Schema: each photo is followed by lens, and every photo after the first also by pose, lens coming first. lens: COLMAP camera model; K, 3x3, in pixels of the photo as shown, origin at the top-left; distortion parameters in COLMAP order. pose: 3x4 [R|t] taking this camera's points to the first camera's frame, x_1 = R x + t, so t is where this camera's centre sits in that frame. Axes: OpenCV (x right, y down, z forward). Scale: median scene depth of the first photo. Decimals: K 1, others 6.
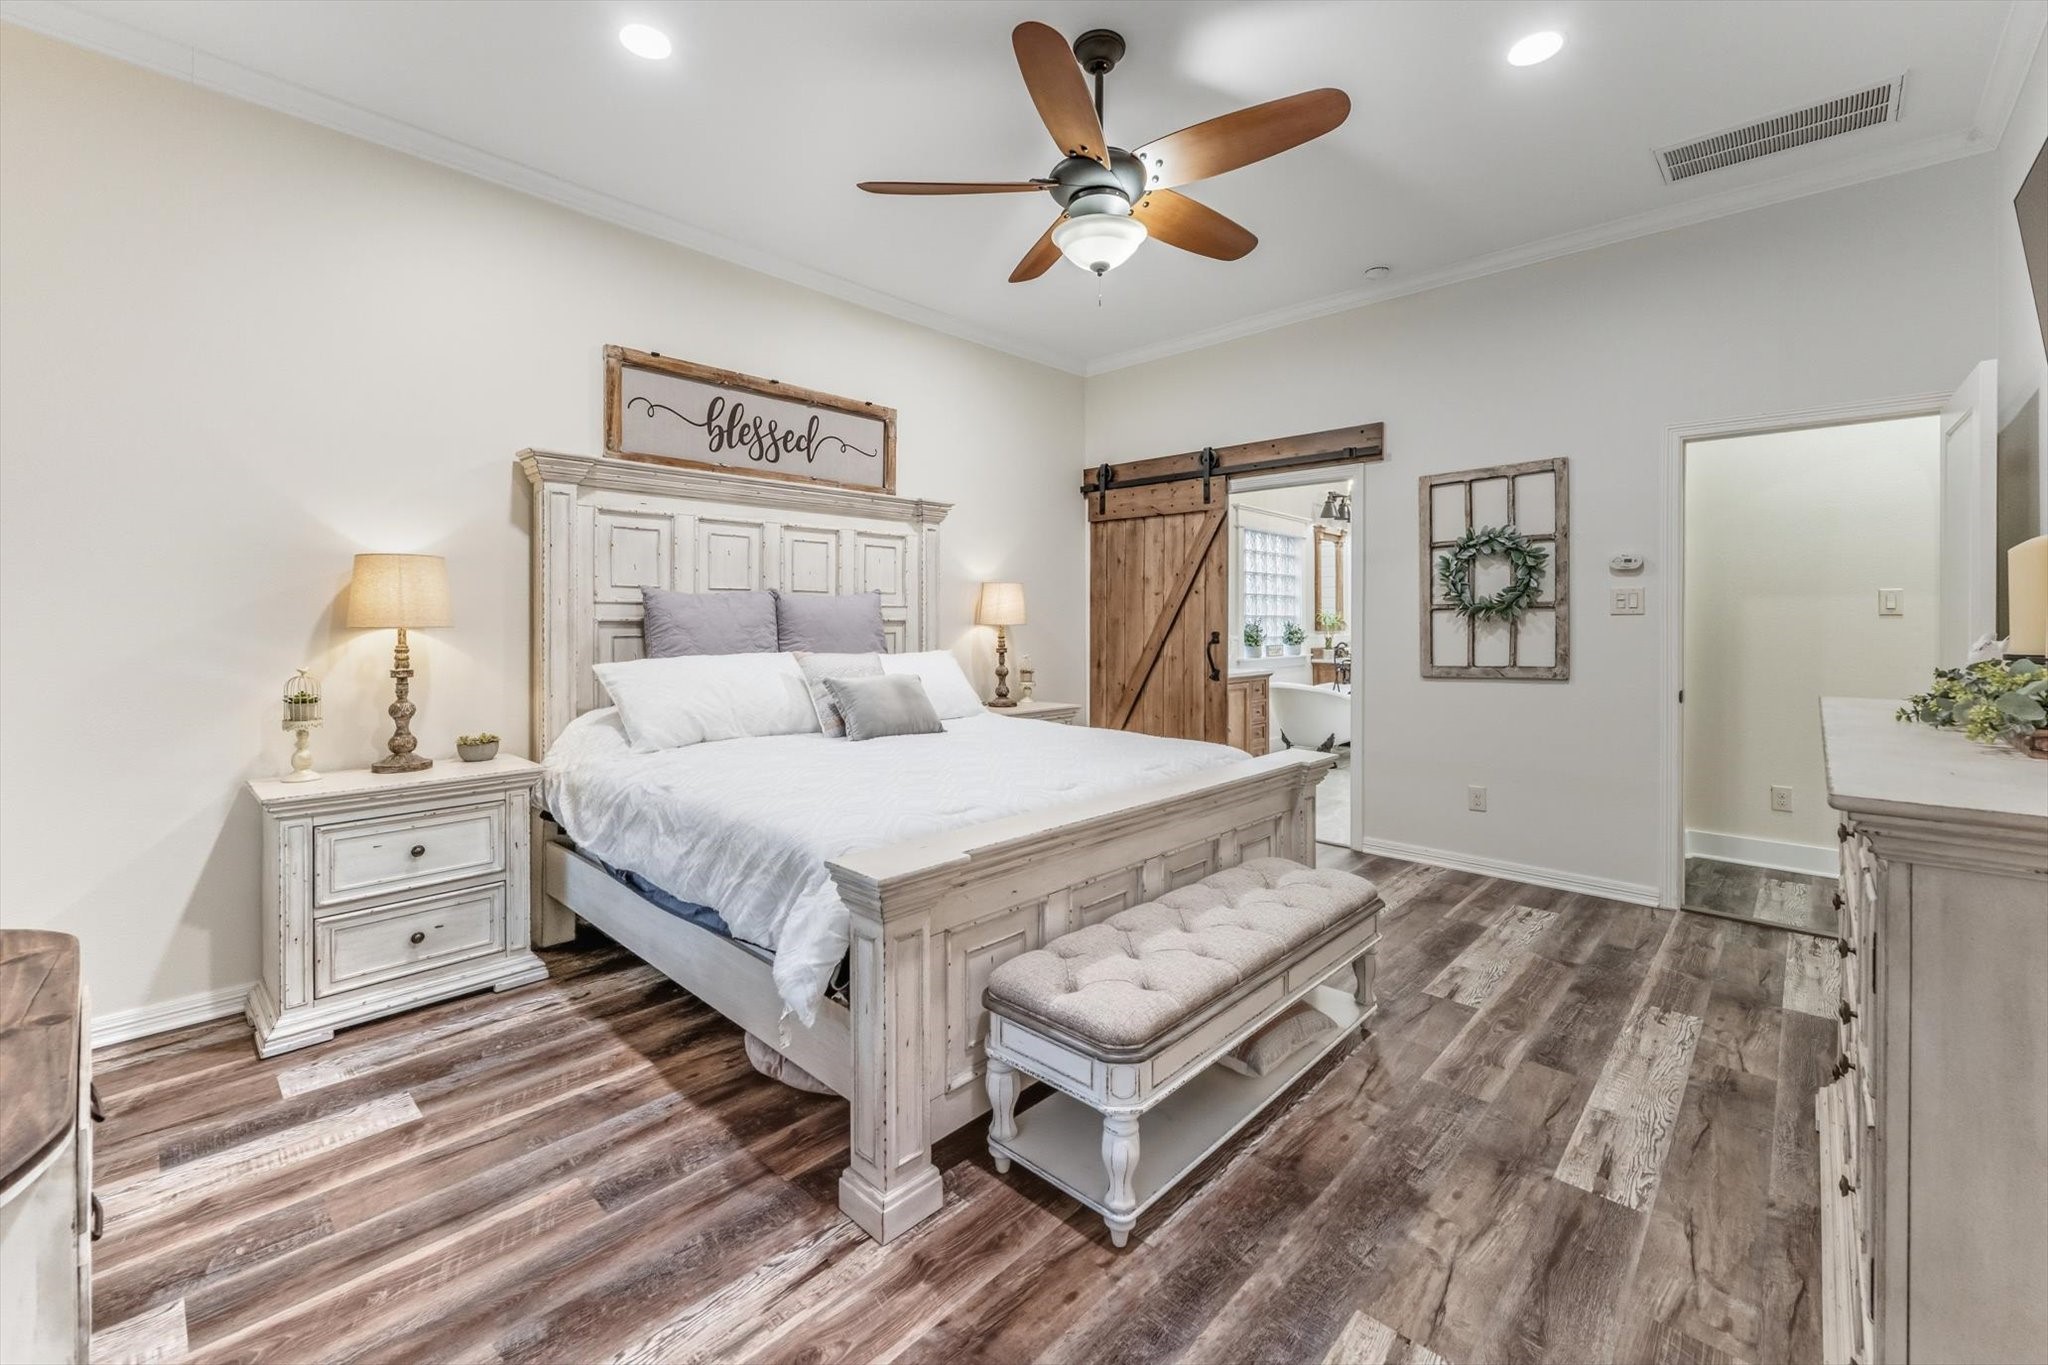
lens RADIAL K [[829.5, 0, 1032.2], [0, 829.5, 627.1], [0, 0, 1]] dist [0.001699, 0.000145]
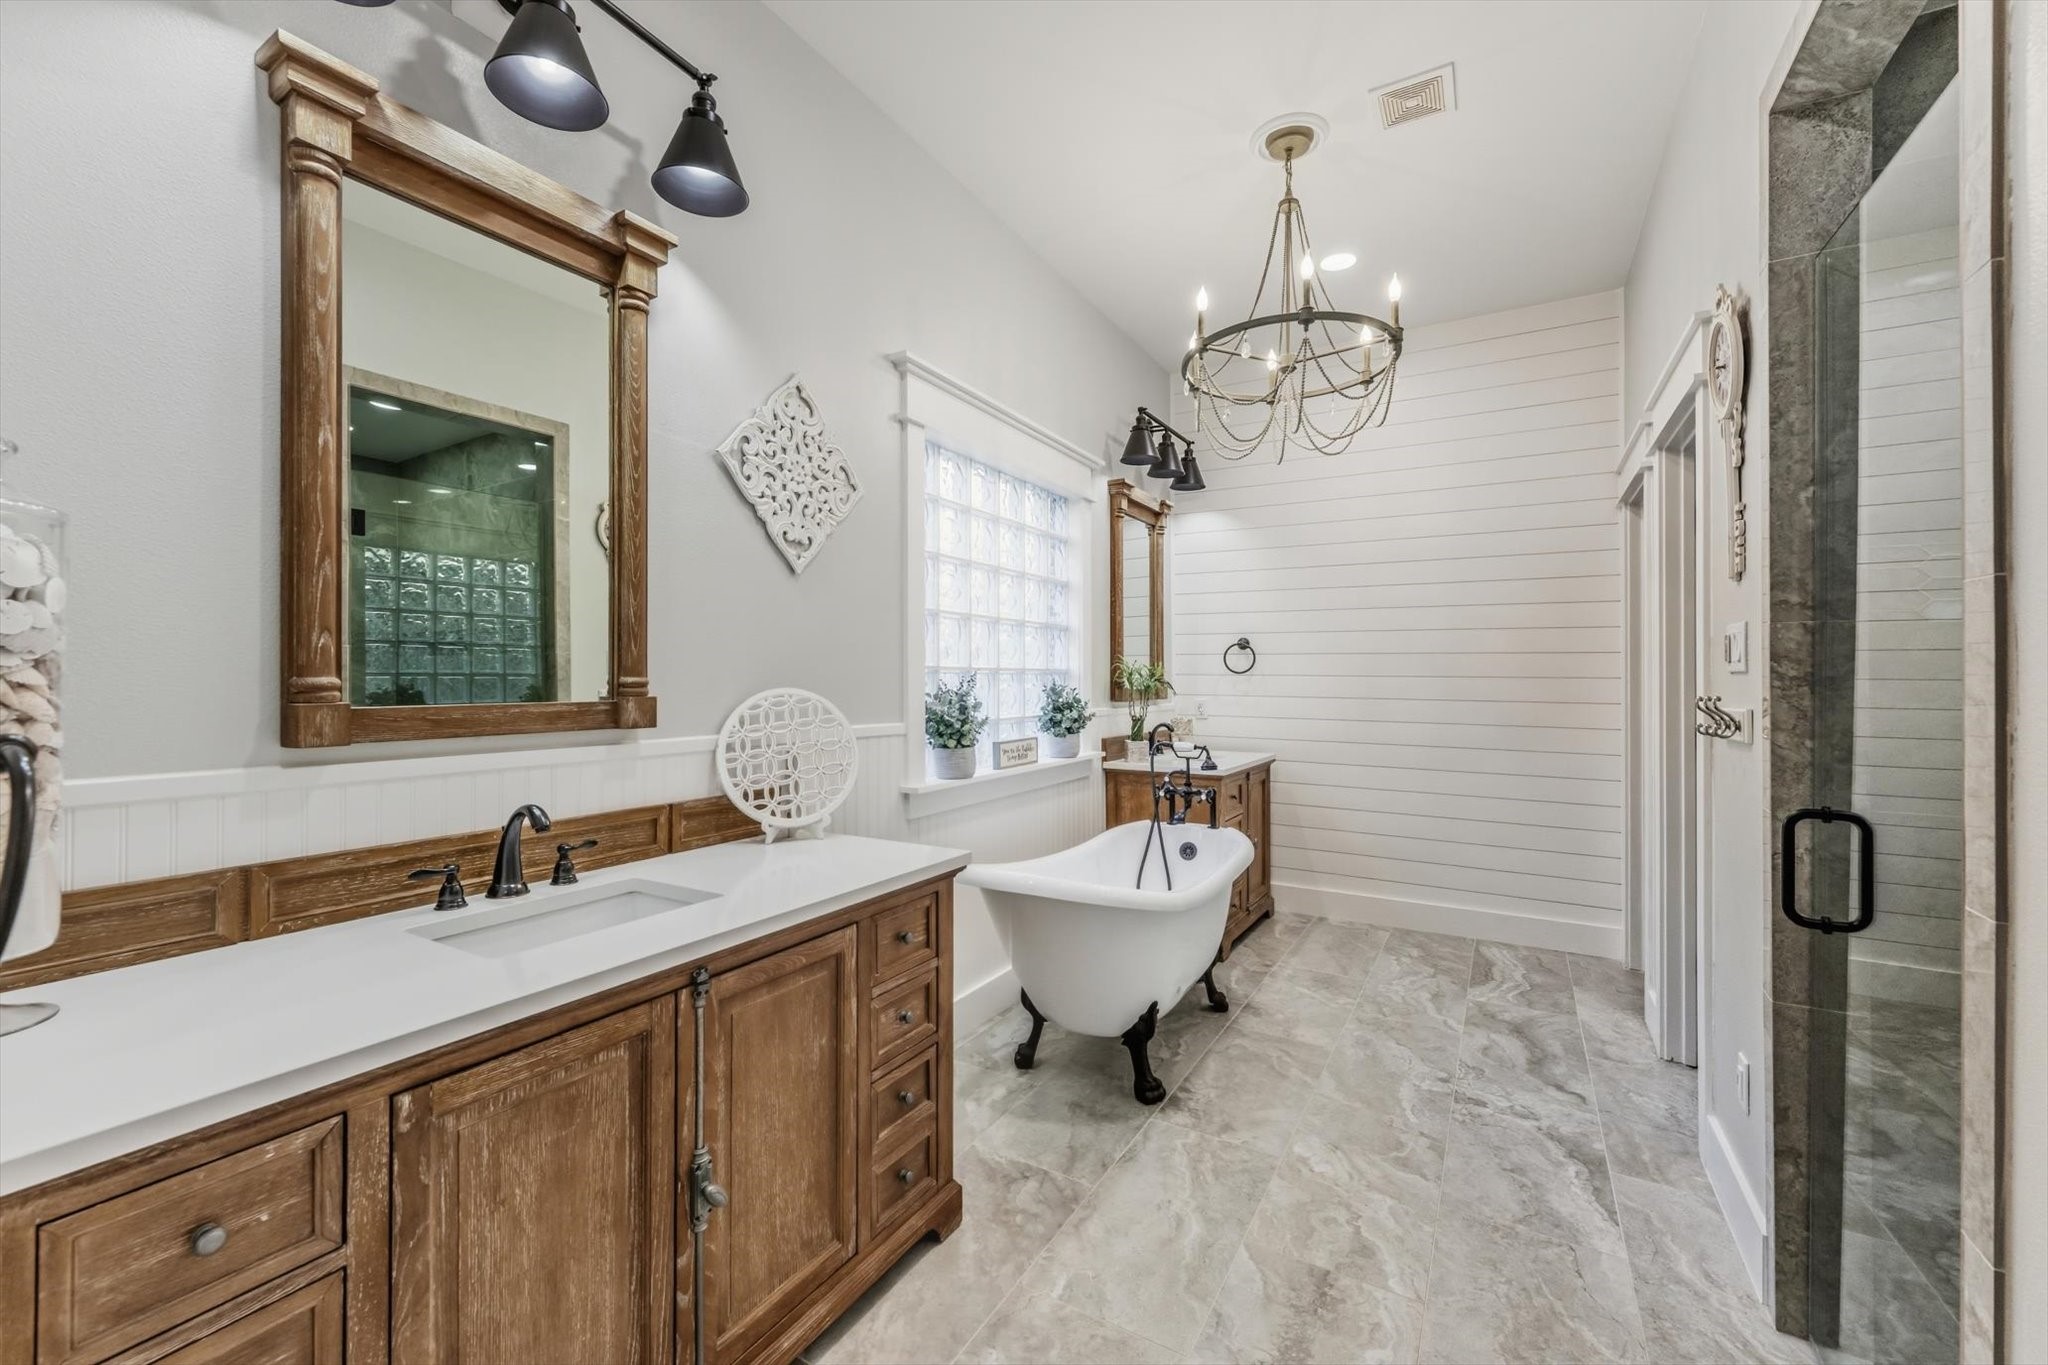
lens RADIAL K [[829.5, 0, 1023.8], [0, 829.5, 682.0], [0, 0, 1]] dist [0.001699, 0.000145]
pose [[0.977187, 0.000557, 0.212378, 0.195577], [-0.000611, 1.000000, 0.000186, -0.006681], [-0.212378, -0.000312, 0.977188, 0.558531]]
